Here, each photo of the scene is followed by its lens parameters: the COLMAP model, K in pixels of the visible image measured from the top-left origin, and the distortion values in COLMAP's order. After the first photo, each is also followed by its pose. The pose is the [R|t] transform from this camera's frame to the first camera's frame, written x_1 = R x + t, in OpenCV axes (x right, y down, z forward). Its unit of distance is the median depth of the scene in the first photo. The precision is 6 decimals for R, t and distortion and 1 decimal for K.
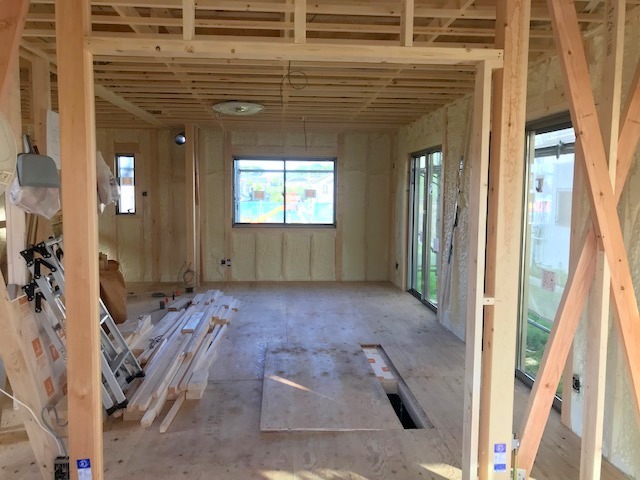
lens RADIAL K [[515.3, 0, 323.5], [0, 515.3, 239.1], [0, 0, 1]] dist [0.036883, -0.005845]
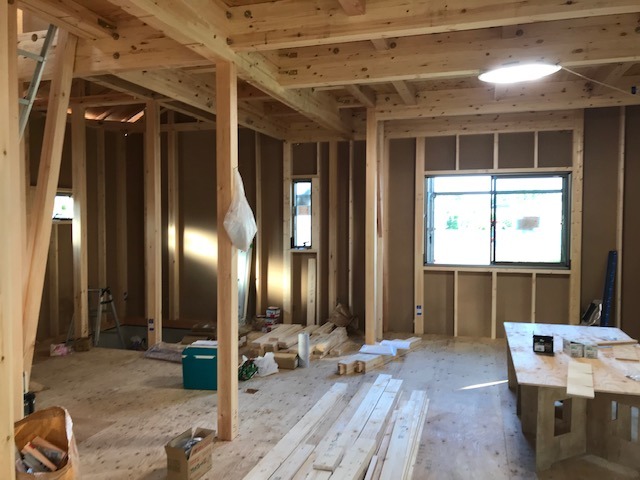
lens RADIAL K [[515.3, 0, 322.5], [0, 515.3, 242.4], [0, 0, 1]] dist [0.036883, -0.005845]
pose [[0.931739, 0.006755, -0.363067, -0.033483], [-0.020743, 0.999184, -0.034644, -0.027388], [0.362536, 0.039811, 0.931119, 0.203948]]
